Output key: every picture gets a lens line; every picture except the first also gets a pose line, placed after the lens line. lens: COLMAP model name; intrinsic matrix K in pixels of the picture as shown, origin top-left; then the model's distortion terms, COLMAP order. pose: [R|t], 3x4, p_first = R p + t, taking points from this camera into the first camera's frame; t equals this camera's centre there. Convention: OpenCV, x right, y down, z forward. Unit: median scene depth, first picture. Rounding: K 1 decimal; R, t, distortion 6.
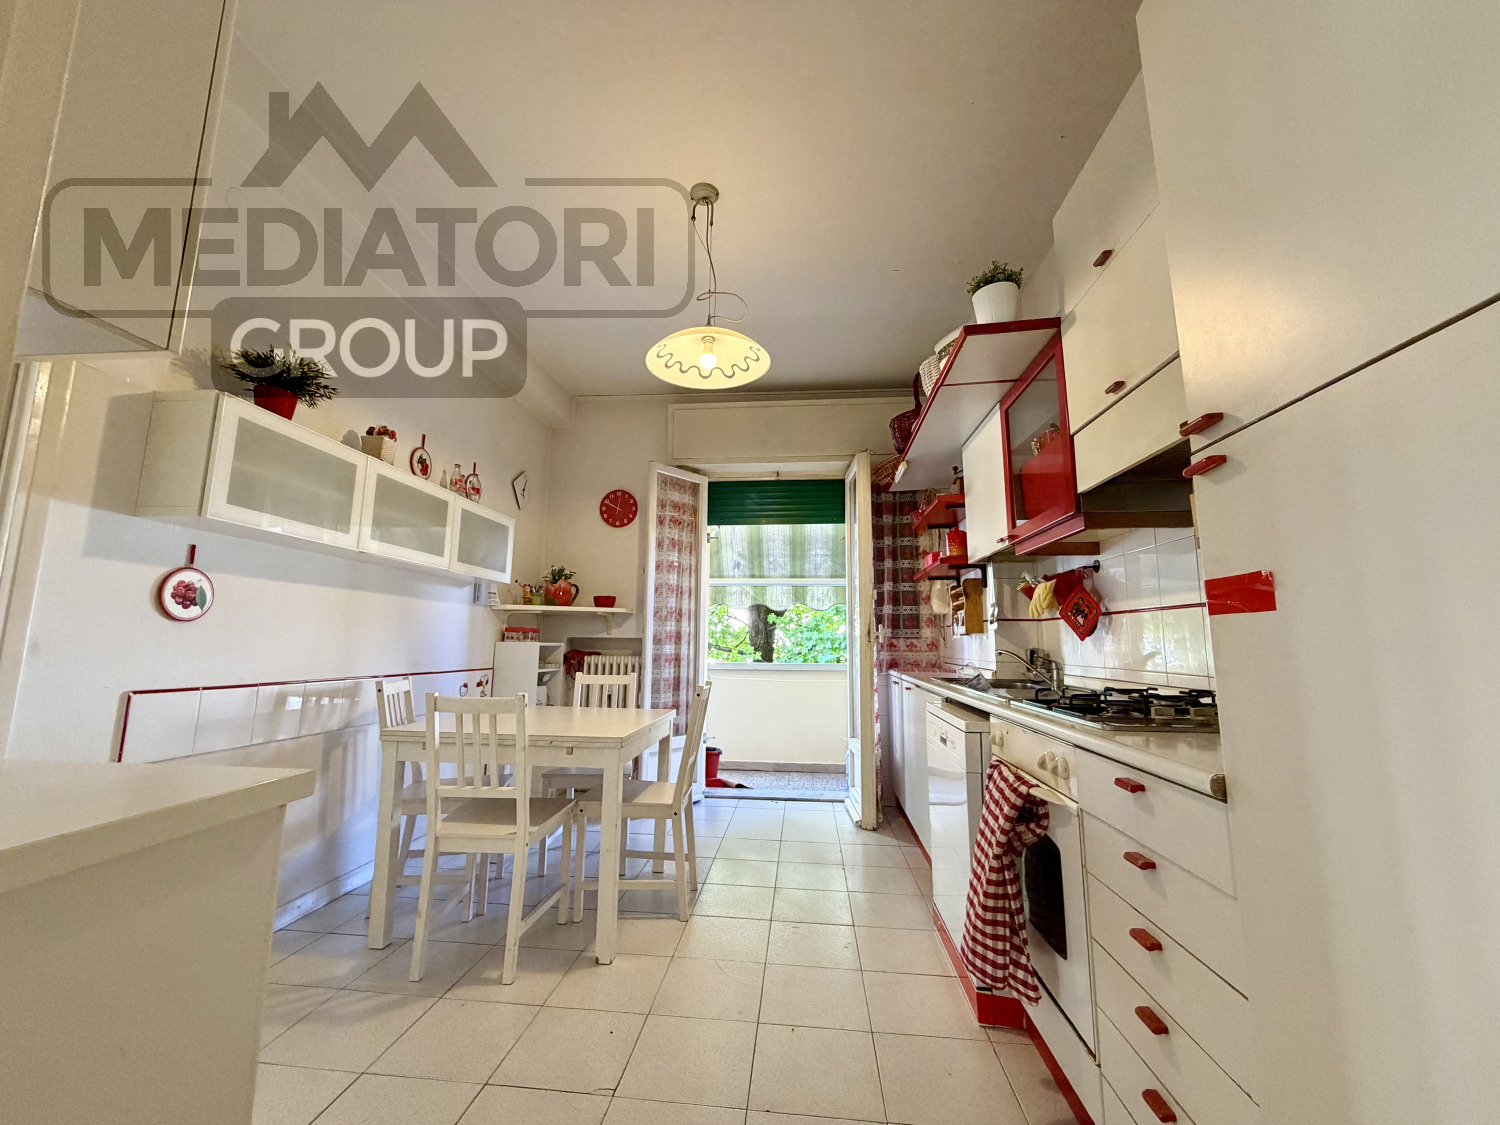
lens RADIAL K [[599.4, 0, 745.2], [0, 599.4, 560.4], [0, 0, 1]] dist [0.000012, -0.000088]
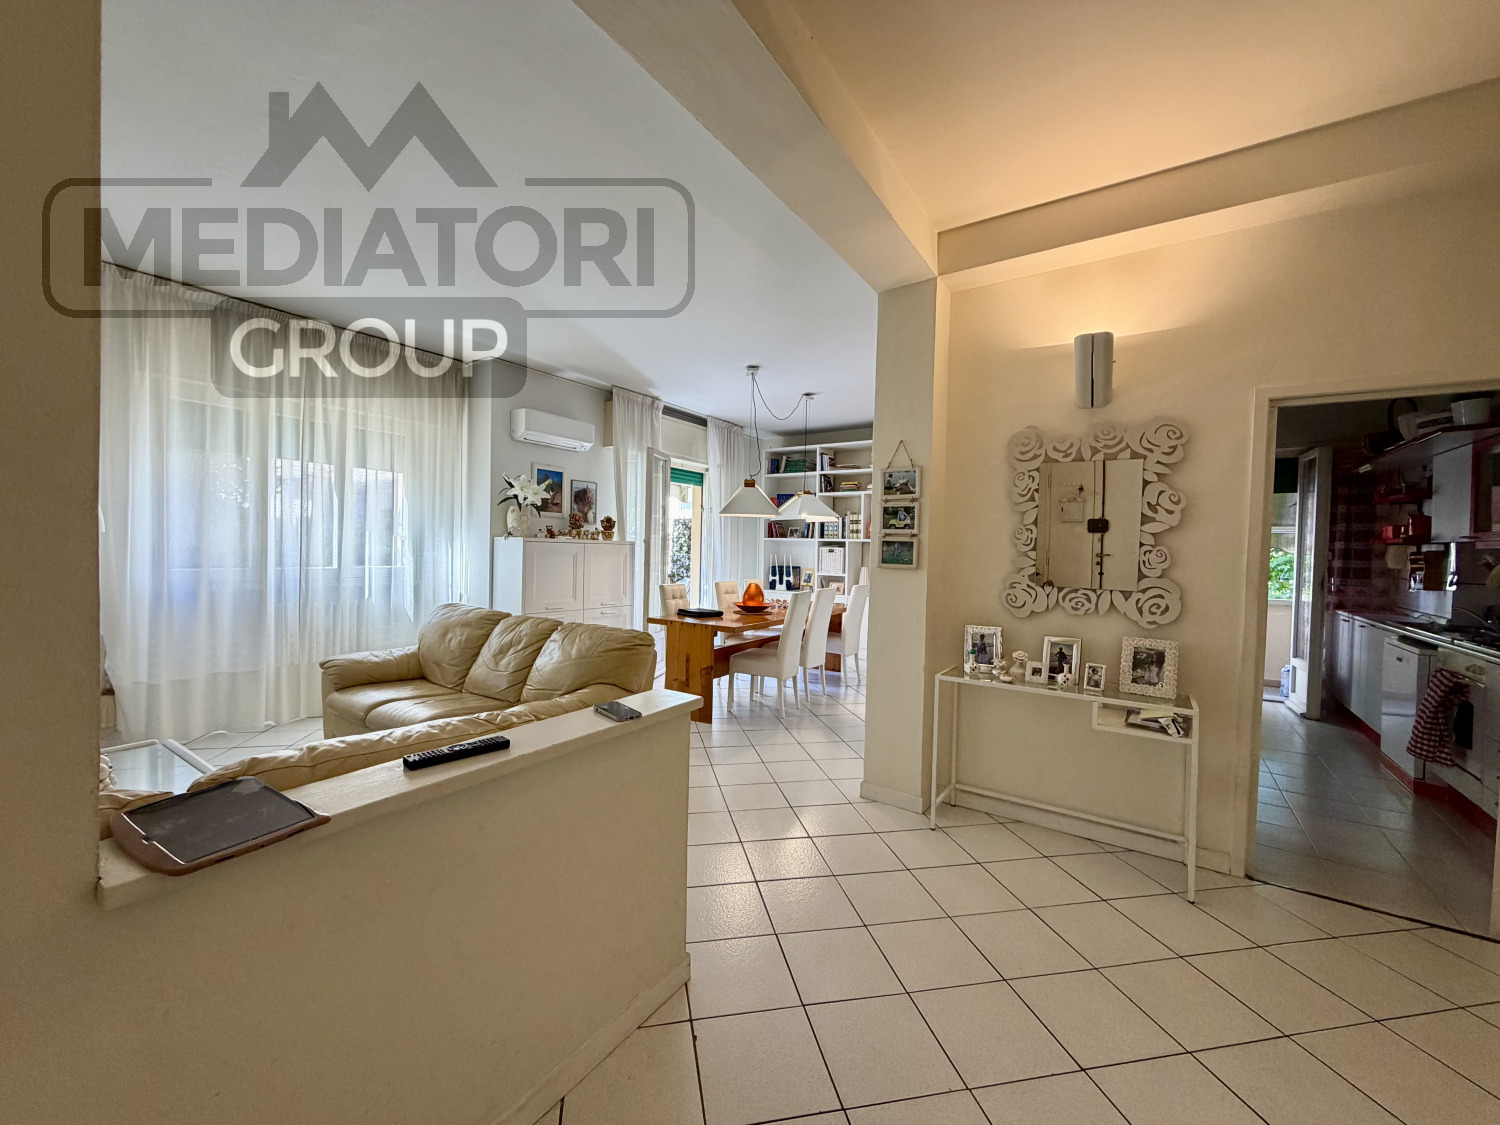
lens RADIAL K [[599.4, 0, 745.2], [0, 599.4, 560.4], [0, 0, 1]] dist [0.000012, -0.000088]
pose [[0.880390, 0.018013, -0.473908, -0.350981], [0.052896, 0.989314, 0.135869, -0.215321], [0.471291, -0.144686, 0.870029, -0.918921]]
